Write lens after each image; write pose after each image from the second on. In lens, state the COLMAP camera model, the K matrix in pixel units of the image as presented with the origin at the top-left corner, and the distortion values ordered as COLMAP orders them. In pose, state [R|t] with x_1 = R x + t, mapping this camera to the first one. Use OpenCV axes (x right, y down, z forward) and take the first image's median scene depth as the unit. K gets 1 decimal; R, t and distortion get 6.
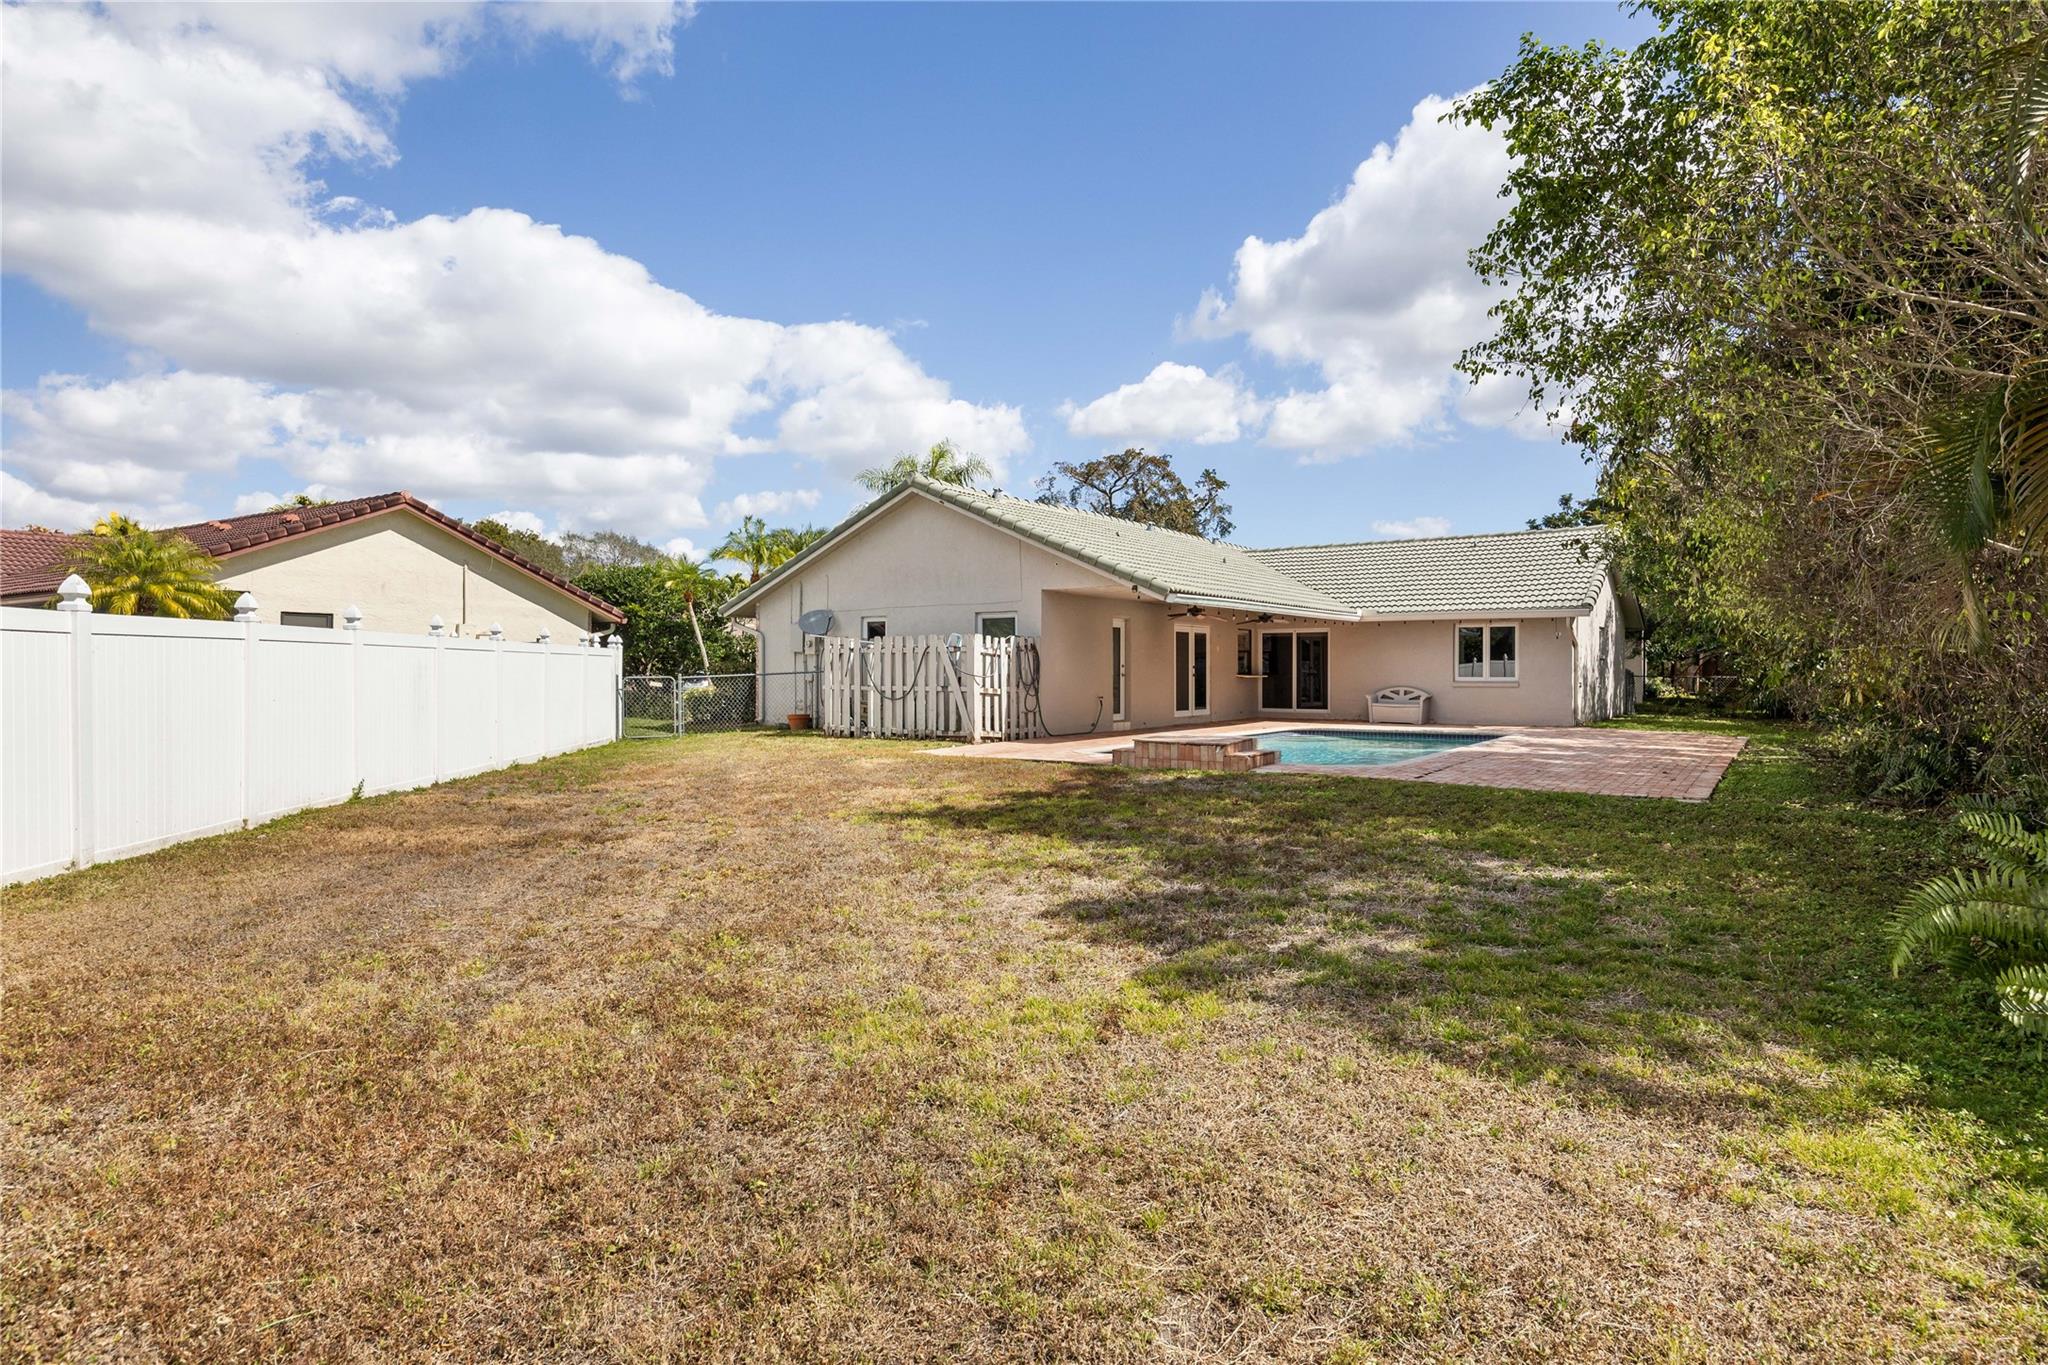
lens RADIAL K [[1118.8, 0, 1023.8], [0, 1118.8, 682.3], [0, 0, 1]] dist [0.000424, -0.004606]
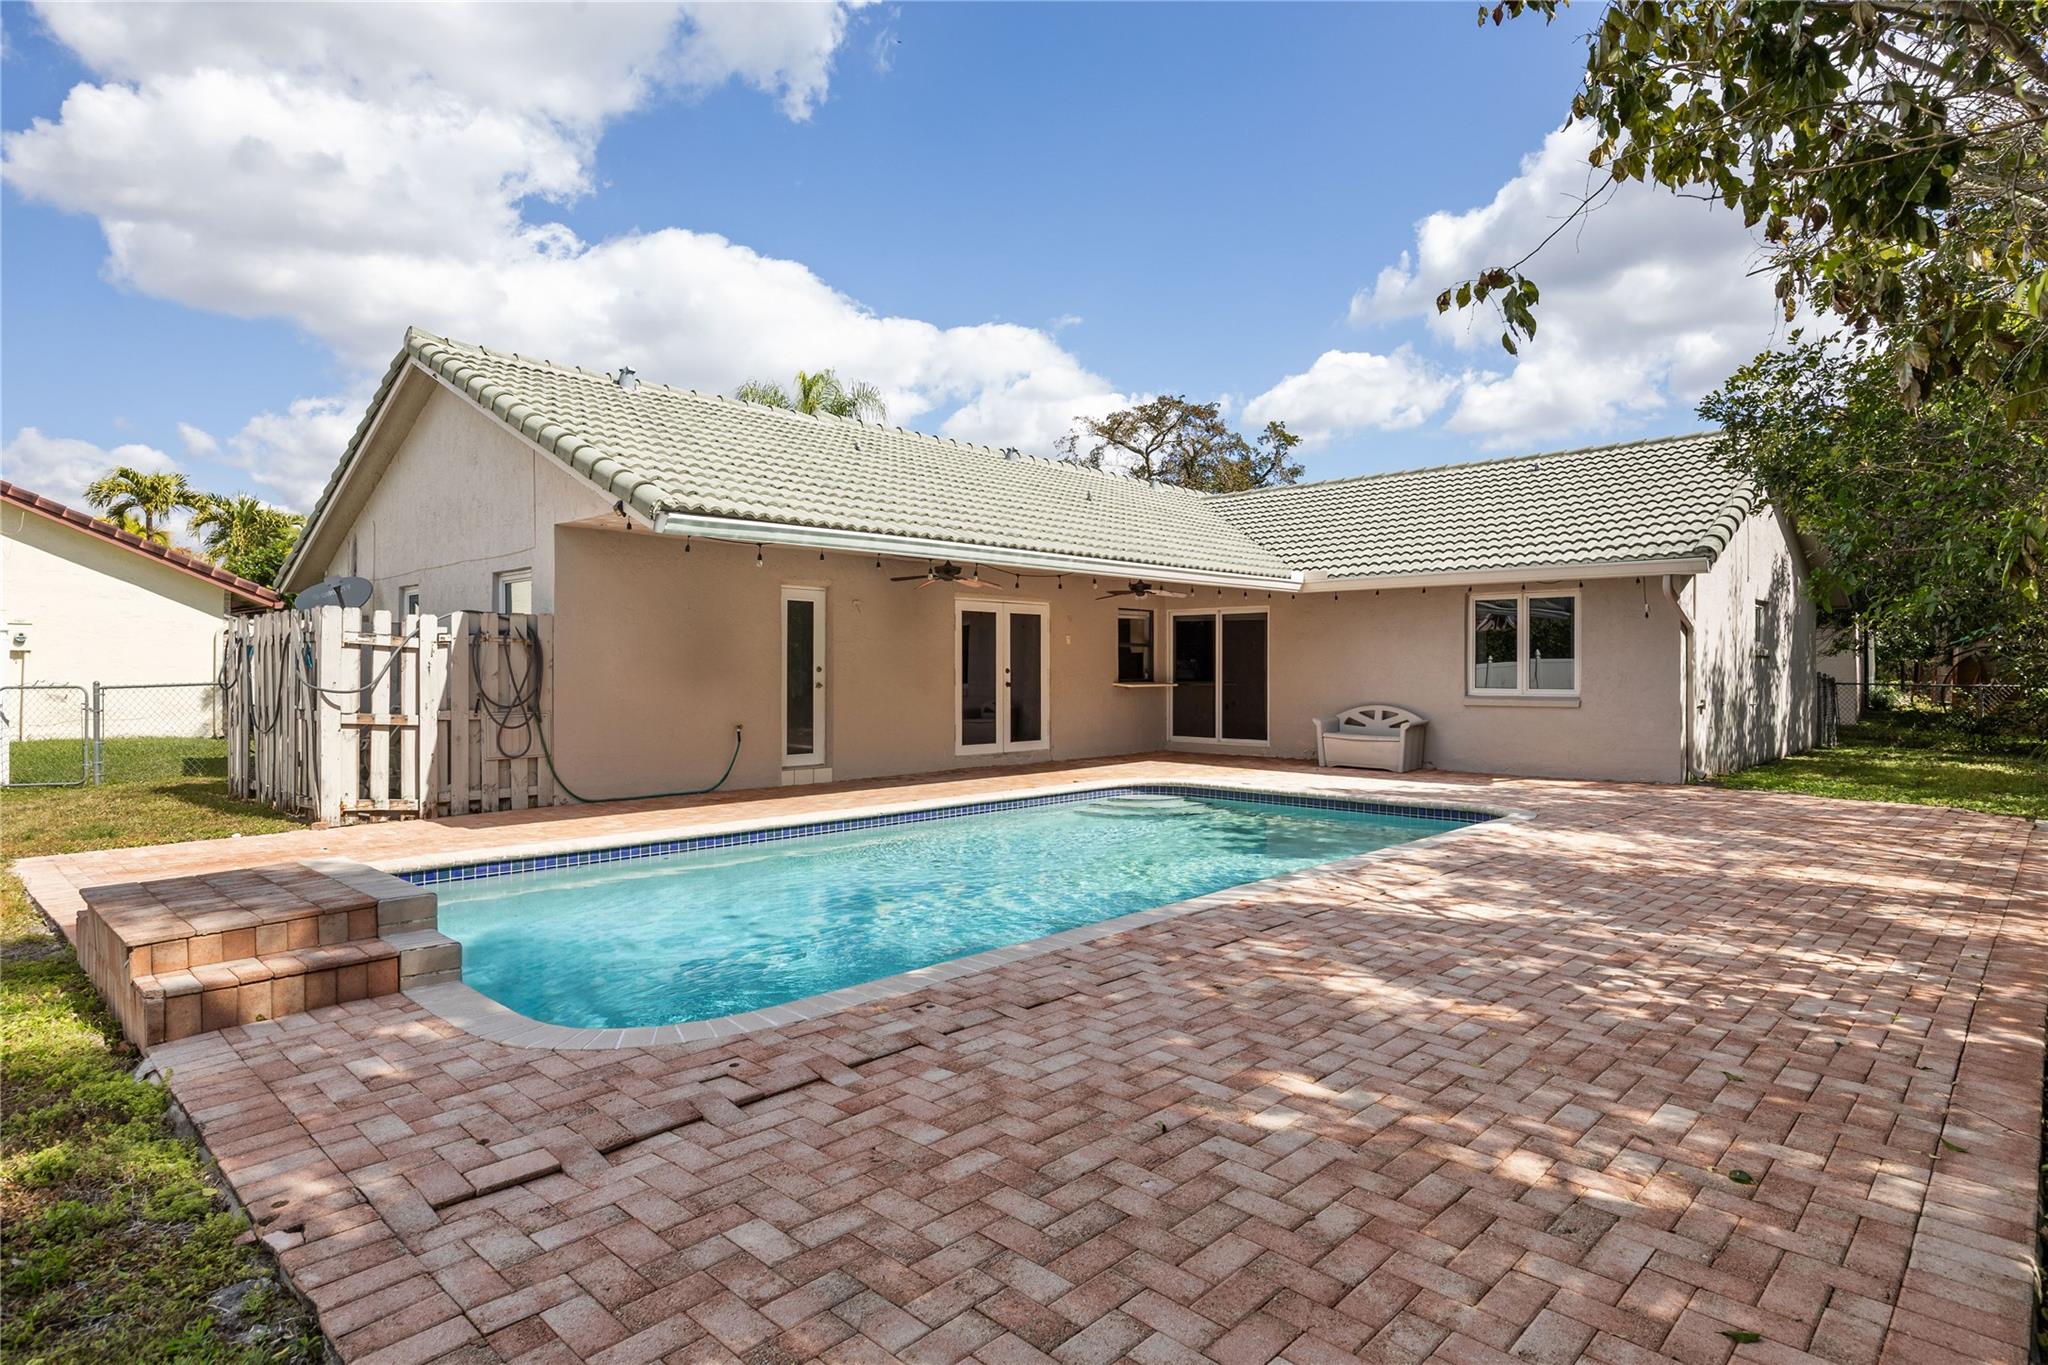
lens RADIAL K [[1118.8, 0, 1024.2], [0, 1118.8, 676.0], [0, 0, 1]] dist [0.000424, -0.004606]
pose [[0.988245, 0.000515, -0.152877, 0.229093], [-0.001324, 0.999986, -0.005191, -0.006909], [0.152872, 0.005333, 0.988232, 0.373047]]
